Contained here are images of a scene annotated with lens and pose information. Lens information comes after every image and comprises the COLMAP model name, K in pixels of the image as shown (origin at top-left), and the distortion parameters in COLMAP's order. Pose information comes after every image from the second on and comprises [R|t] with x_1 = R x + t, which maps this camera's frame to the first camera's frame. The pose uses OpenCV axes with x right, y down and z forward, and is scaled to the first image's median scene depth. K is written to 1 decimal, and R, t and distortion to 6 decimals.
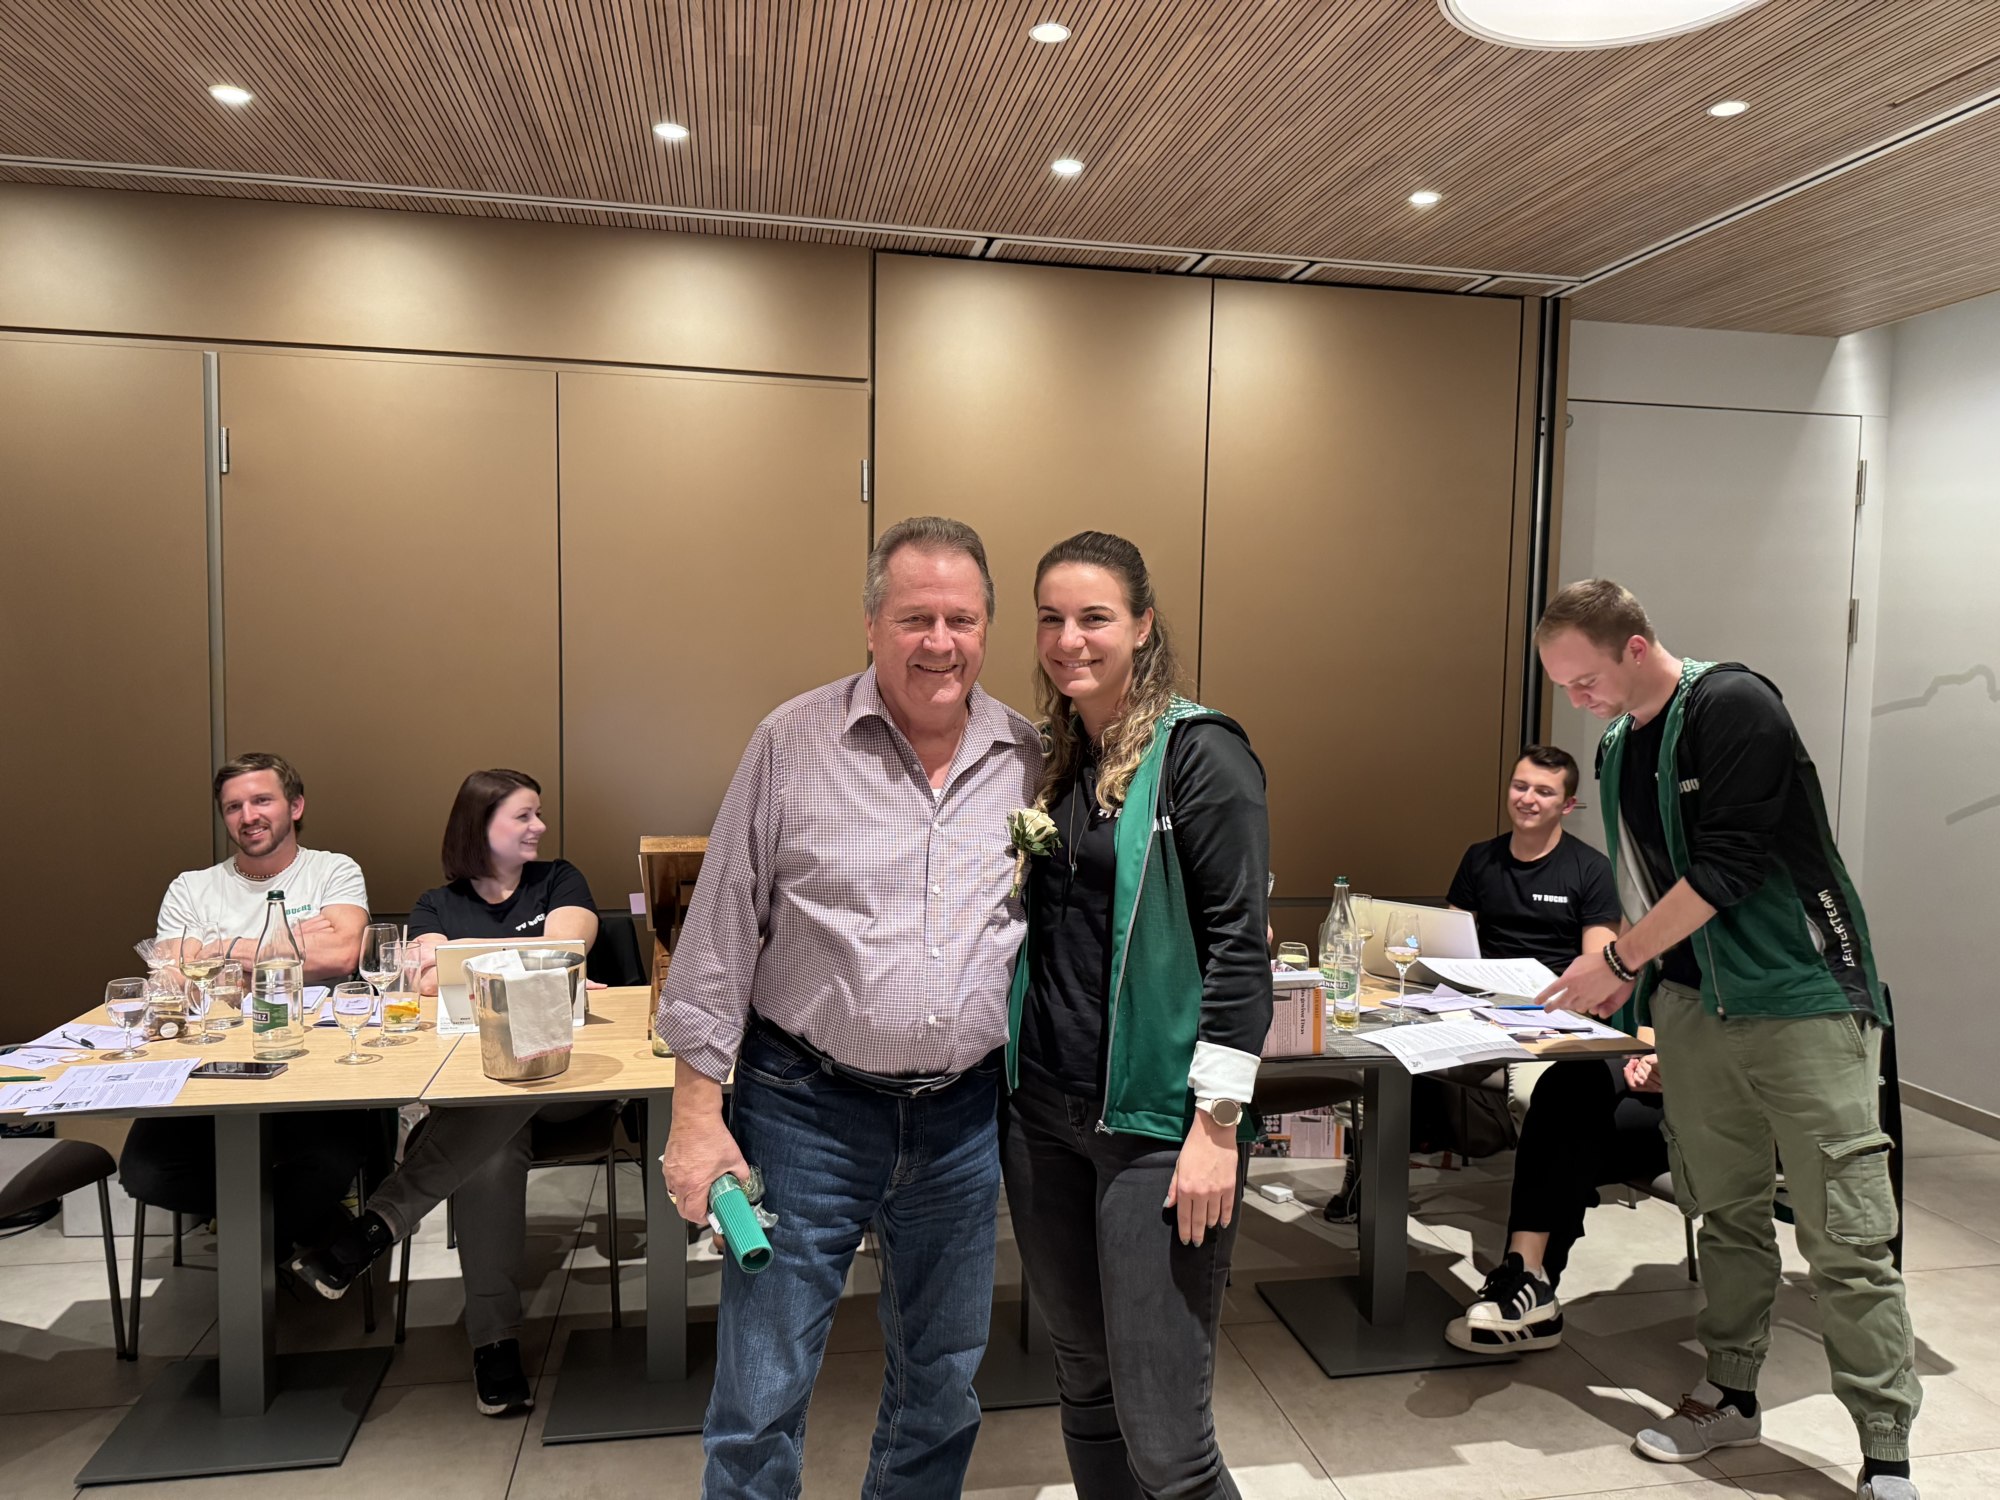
lens RADIAL K [[1403.6, 0, 1012.6], [0, 1403.6, 763.9], [0, 0, 1]] dist [0.031155, -0.040889]
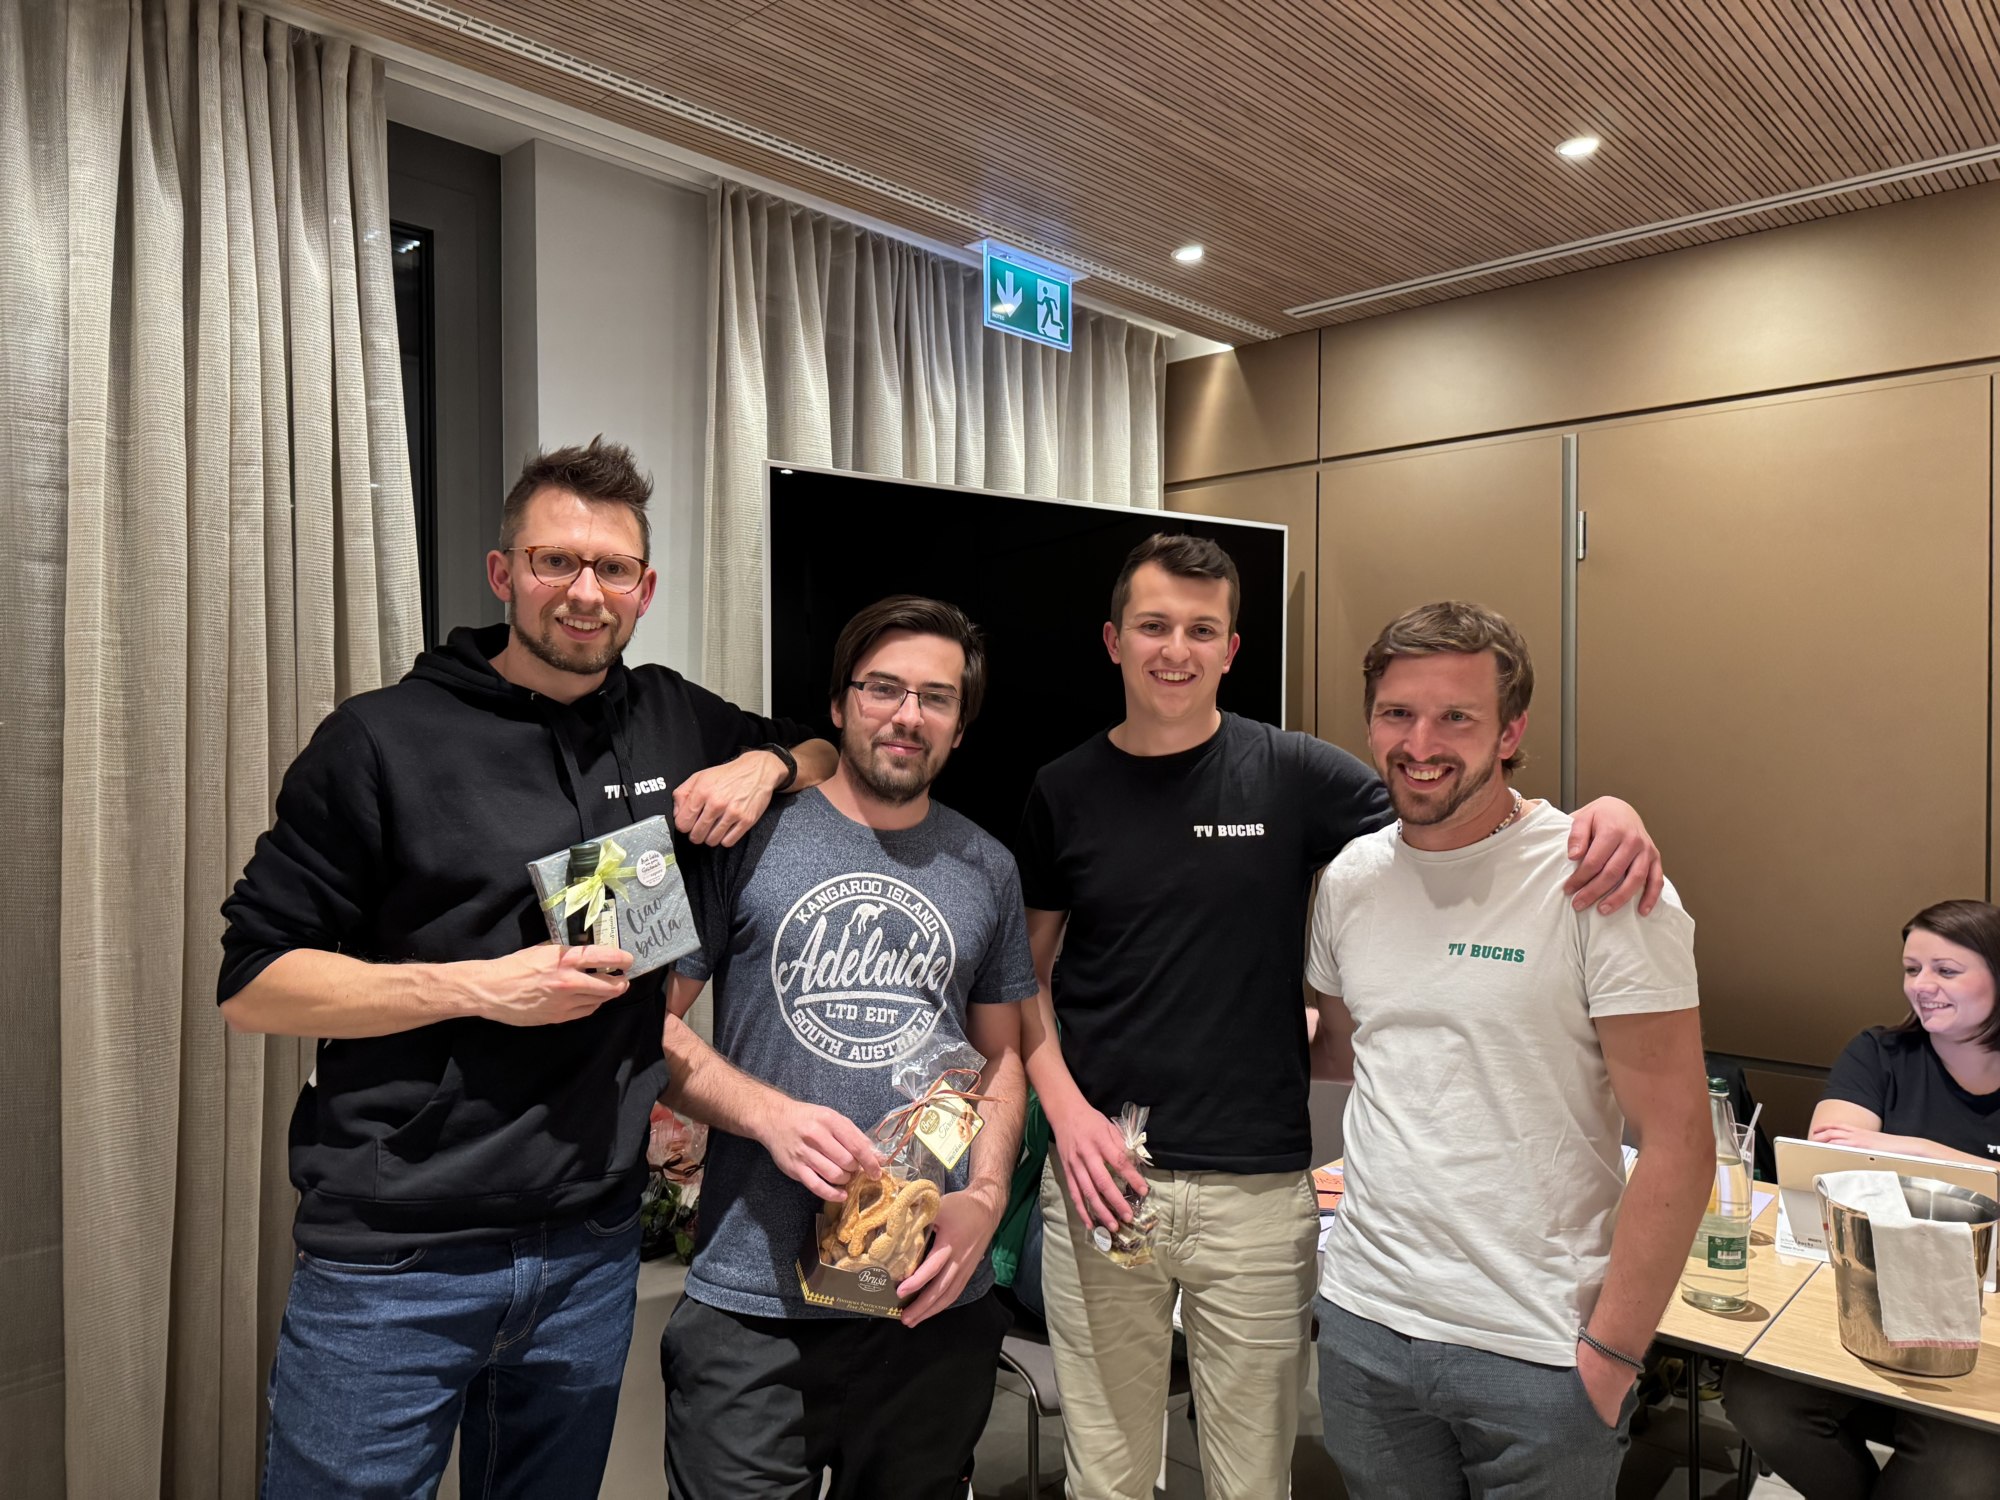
lens RADIAL K [[1403.6, 0, 1007.6], [0, 1403.6, 758.8], [0, 0, 1]] dist [0.031155, -0.040889]
pose [[0.596475, -0.006129, -0.802608, -0.032231], [-0.041894, 0.998370, -0.038759, -0.020959], [0.801537, 0.056744, 0.595246, 0.141605]]
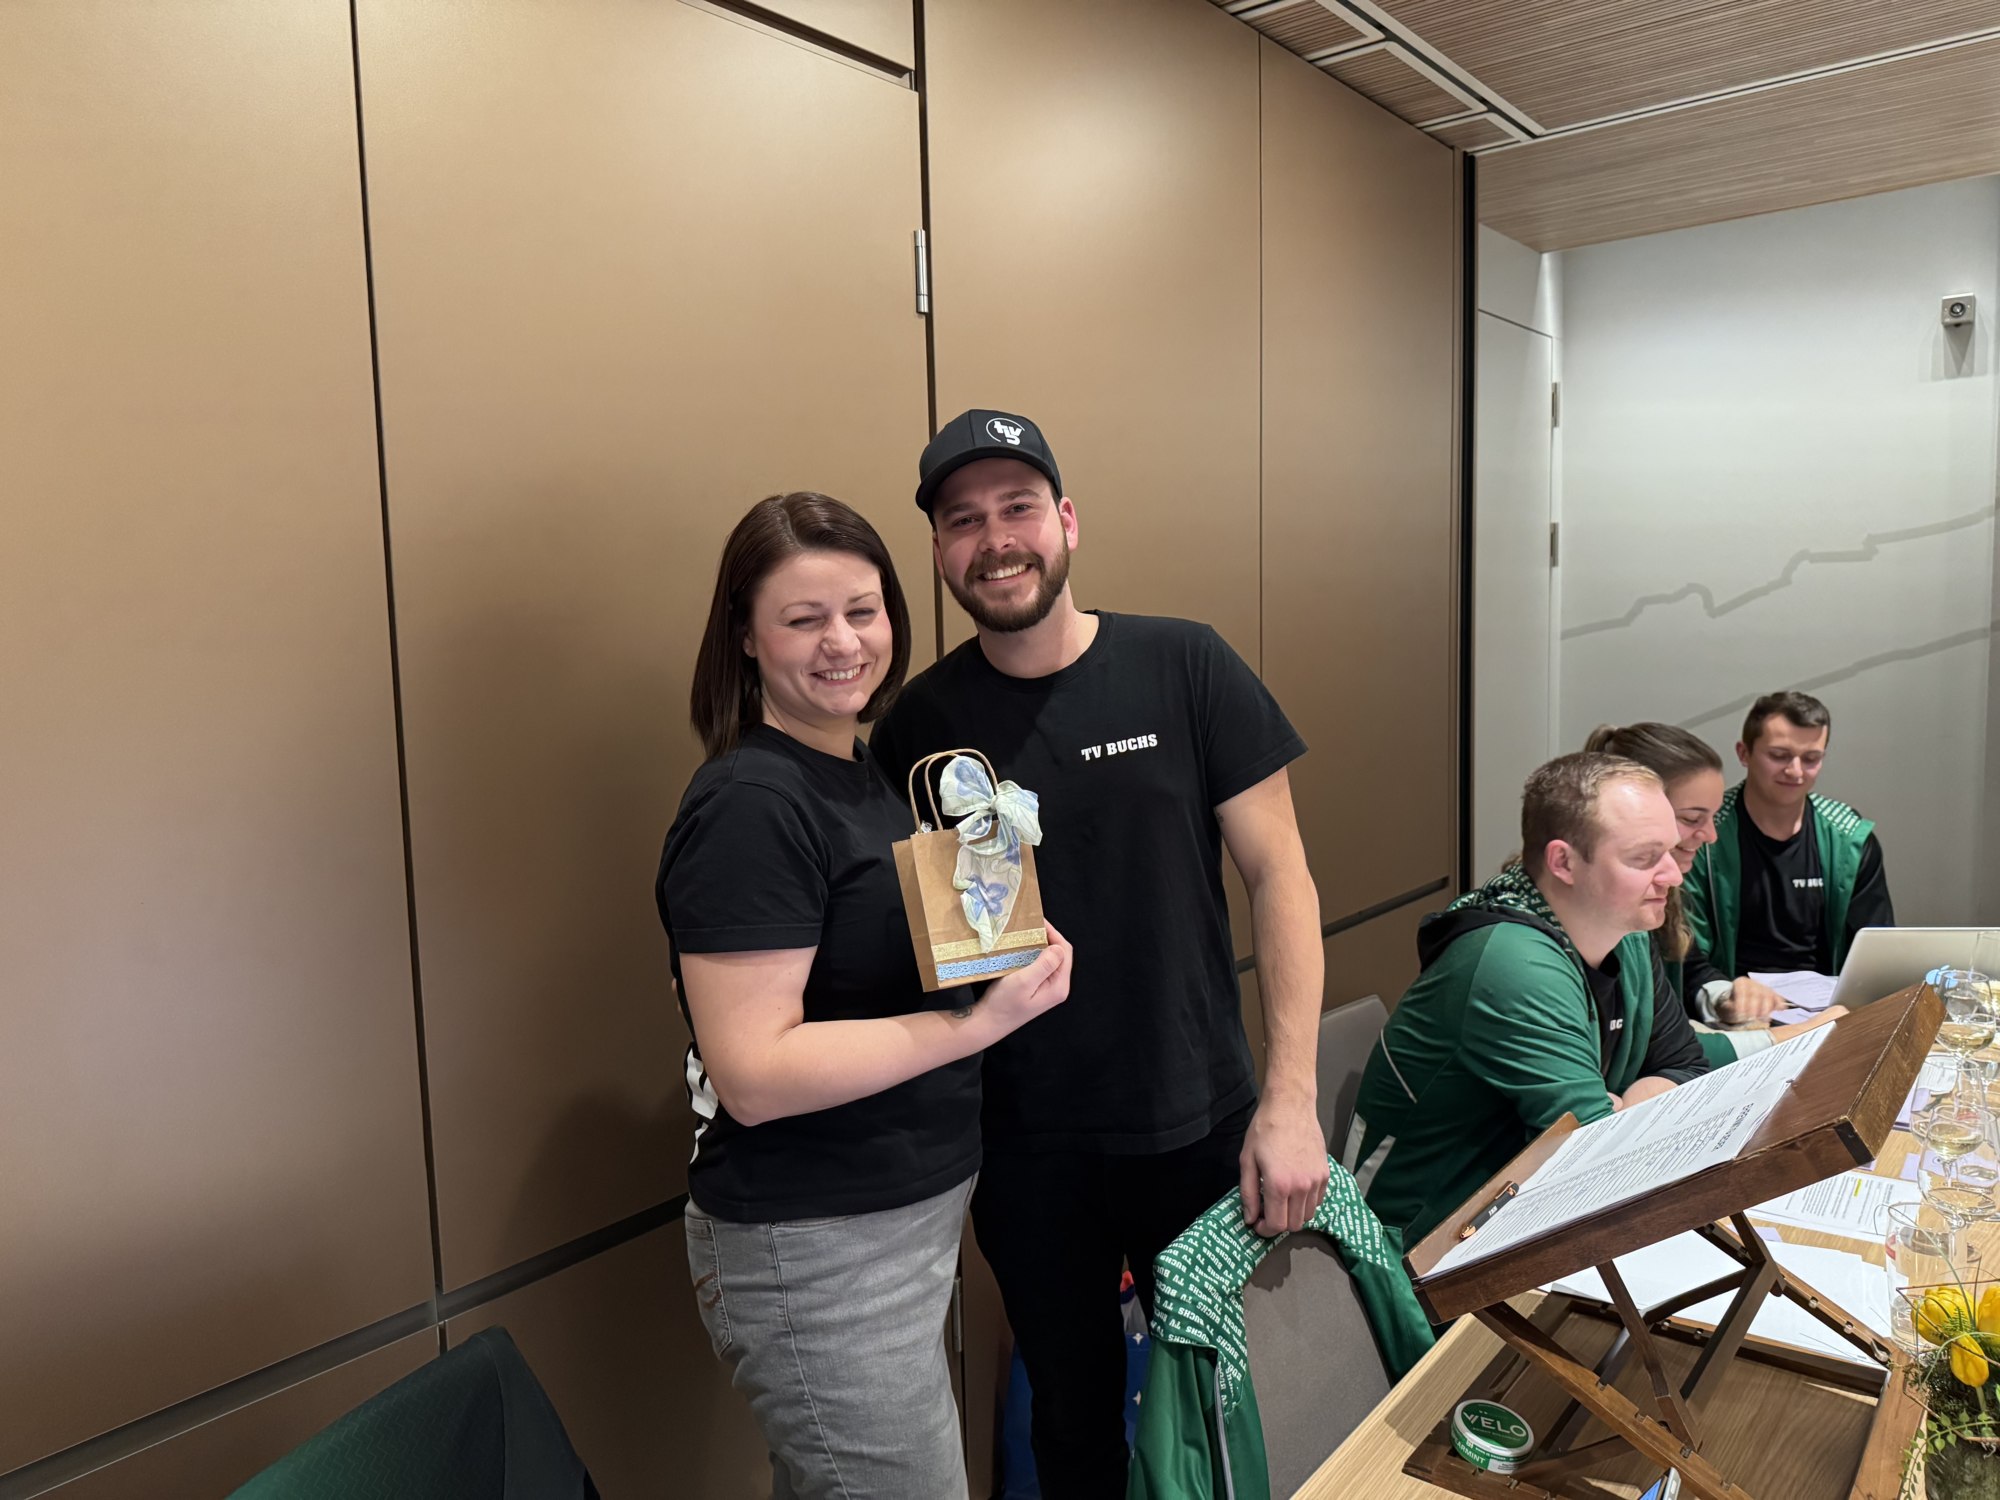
lens RADIAL K [[1403.6, 0, 985.5], [0, 1403.6, 736.3], [0, 0, 1]] dist [0.031155, -0.040889]
pose [[0.781073, -0.084868, 0.618645, -0.459498], [0.077711, 0.996230, 0.038551, -0.046660], [-0.619585, 0.017965, 0.784724, 0.614967]]
